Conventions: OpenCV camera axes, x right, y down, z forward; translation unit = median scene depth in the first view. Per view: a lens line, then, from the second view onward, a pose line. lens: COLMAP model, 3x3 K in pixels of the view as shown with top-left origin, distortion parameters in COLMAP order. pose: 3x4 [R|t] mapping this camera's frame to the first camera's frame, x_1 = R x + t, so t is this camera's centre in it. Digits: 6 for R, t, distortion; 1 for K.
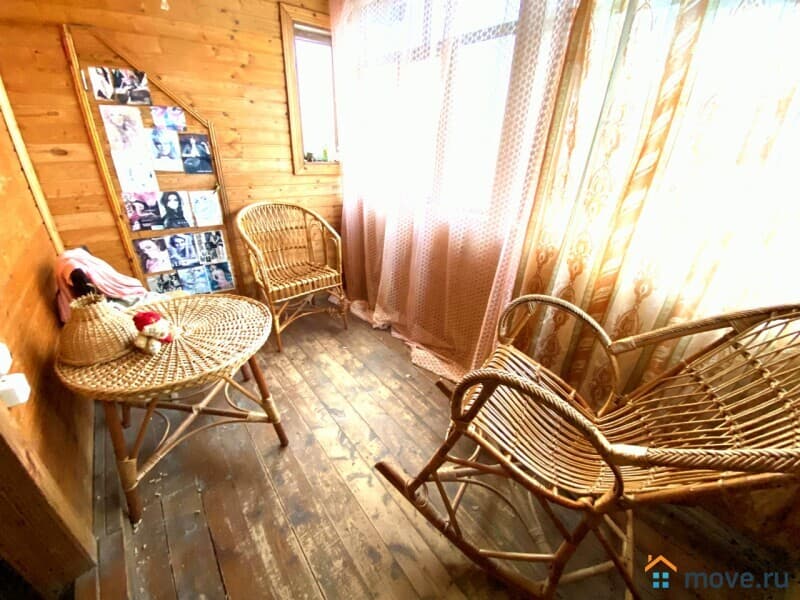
lens RADIAL K [[322.4, 0, 400.0], [0, 322.4, 296.7], [0, 0, 1]] dist [0.019211, -0.019326]
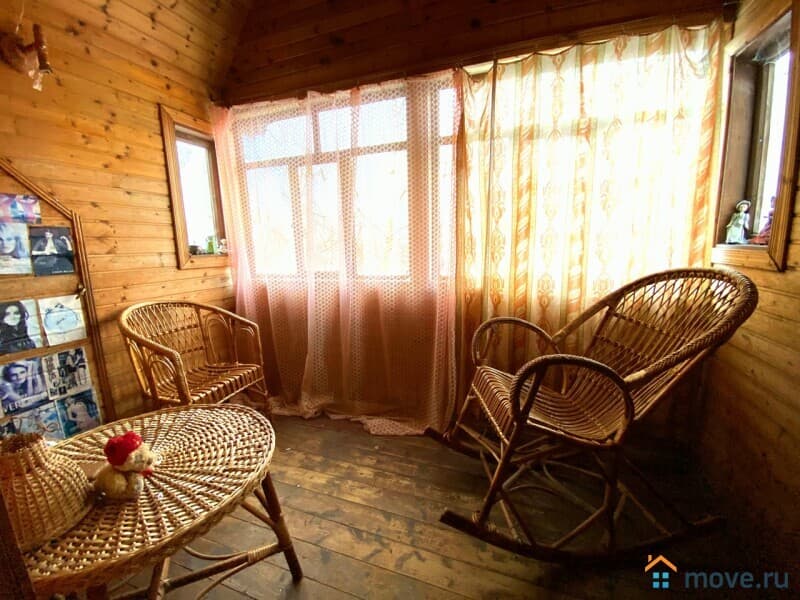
lens RADIAL K [[322.4, 0, 400.0], [0, 322.4, 296.7], [0, 0, 1]] dist [0.019211, -0.019326]
pose [[0.848702, -0.140161, 0.509960, -0.319389], [0.278105, 0.938440, -0.204909, 0.041457], [-0.449846, 0.315729, 0.835436, 0.032793]]
